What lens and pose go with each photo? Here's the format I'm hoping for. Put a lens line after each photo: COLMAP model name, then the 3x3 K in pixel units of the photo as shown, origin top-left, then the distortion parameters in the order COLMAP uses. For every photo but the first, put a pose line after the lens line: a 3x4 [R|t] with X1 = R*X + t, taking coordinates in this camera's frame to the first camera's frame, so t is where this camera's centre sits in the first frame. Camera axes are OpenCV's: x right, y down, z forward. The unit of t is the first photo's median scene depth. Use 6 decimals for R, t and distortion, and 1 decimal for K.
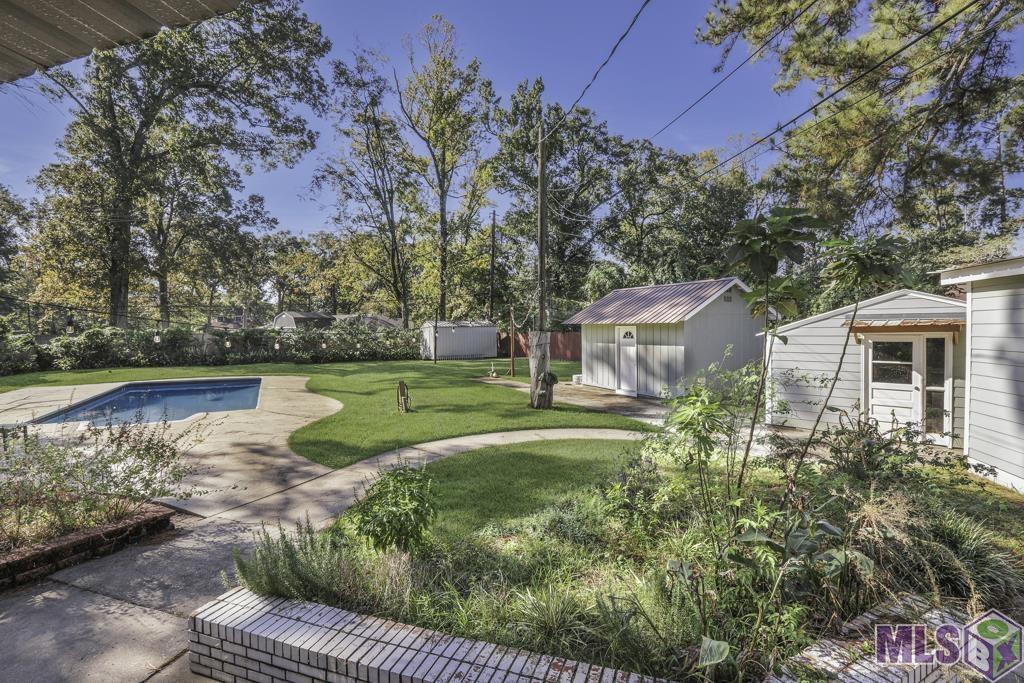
lens RADIAL K [[476.1, 0, 511.4], [0, 476.1, 326.0], [0, 0, 1]] dist [-0.046790, 0.025993]
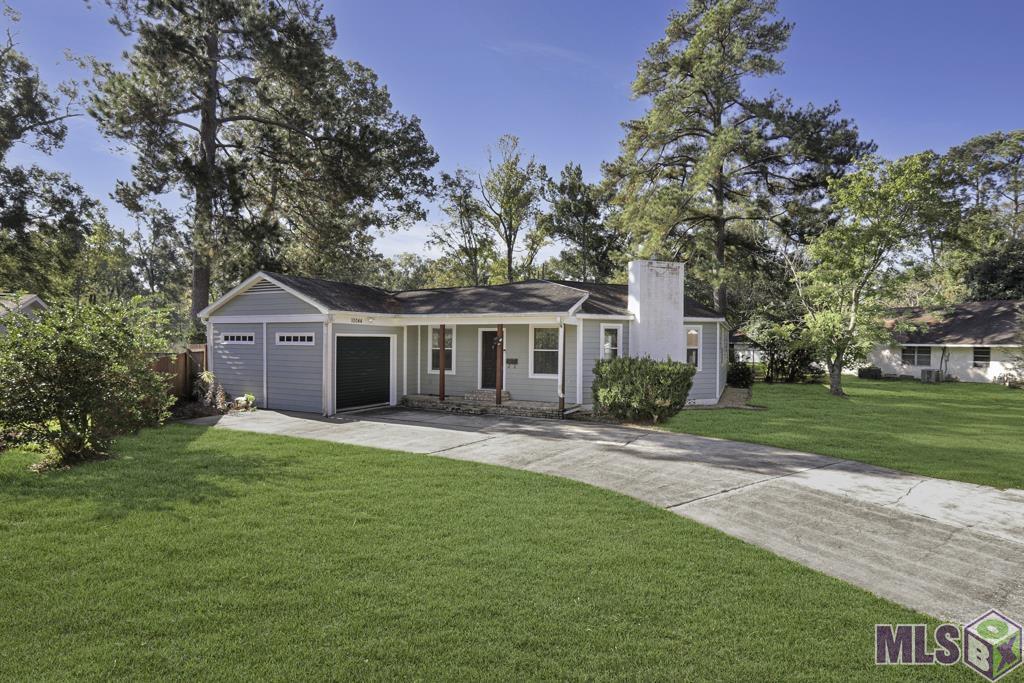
lens RADIAL K [[476.1, 0, 511.4], [0, 476.1, 326.0], [0, 0, 1]] dist [-0.046790, 0.025993]
pose [[0.988976, 0.011828, -0.147604, 0.081994], [-0.016003, 0.999504, -0.027124, -0.005212], [0.147210, 0.029187, 0.988675, -0.457098]]
